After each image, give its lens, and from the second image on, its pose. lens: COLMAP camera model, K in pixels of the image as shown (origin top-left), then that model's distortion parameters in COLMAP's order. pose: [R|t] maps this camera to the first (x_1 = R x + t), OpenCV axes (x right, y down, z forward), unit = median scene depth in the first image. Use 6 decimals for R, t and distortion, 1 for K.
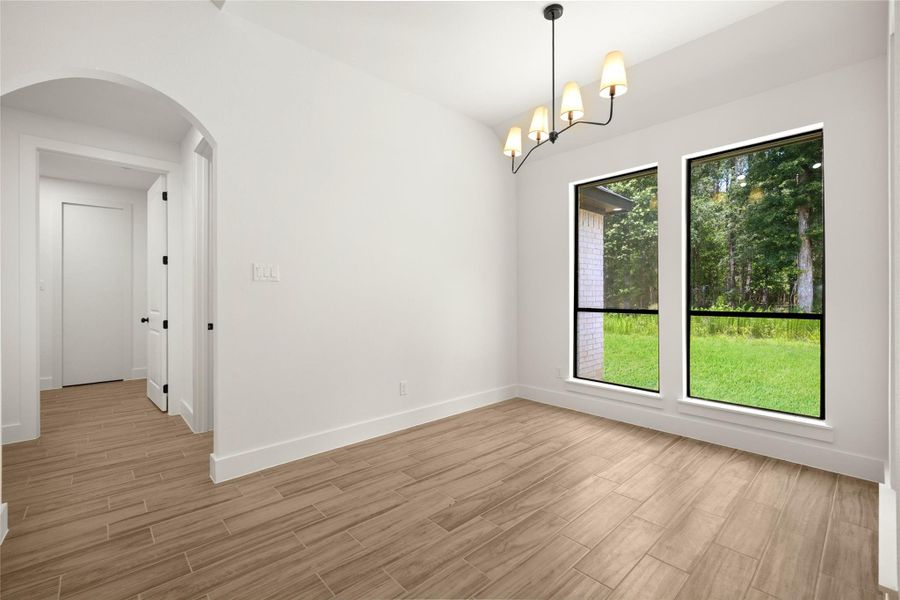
lens RADIAL K [[376.0, 0, 450.0], [0, 376.0, 300.0], [0, 0, 1]] dist [-0.000577, -0.000022]
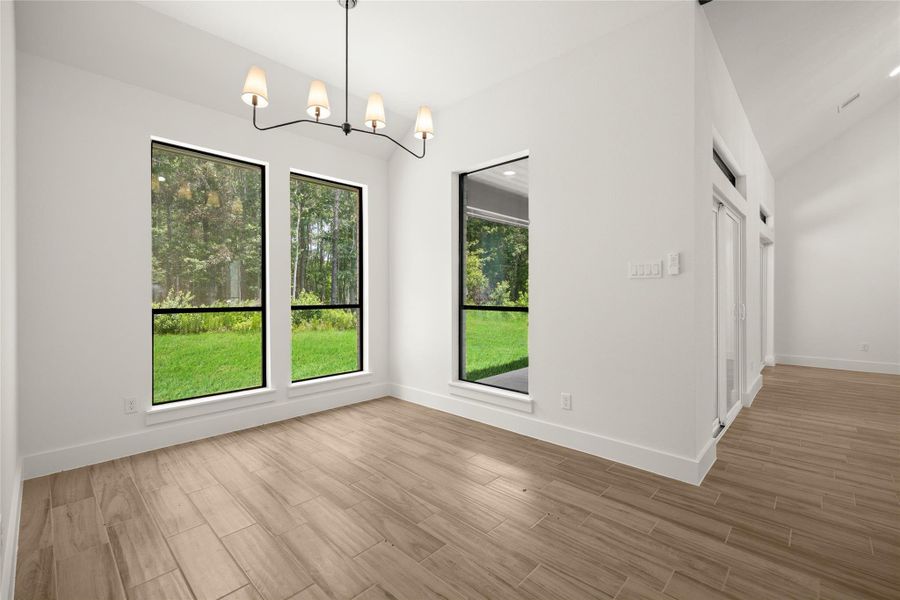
lens RADIAL K [[400.5, 0, 432.6], [0, 400.5, 294.4], [0, 0, 1]] dist [-0.009063, 0.000089]
pose [[-0.051648, 0.001142, 0.998665, -0.630147], [0.006536, 0.999978, -0.000805, -0.002224], [-0.998644, 0.006486, -0.051654, 0.685885]]
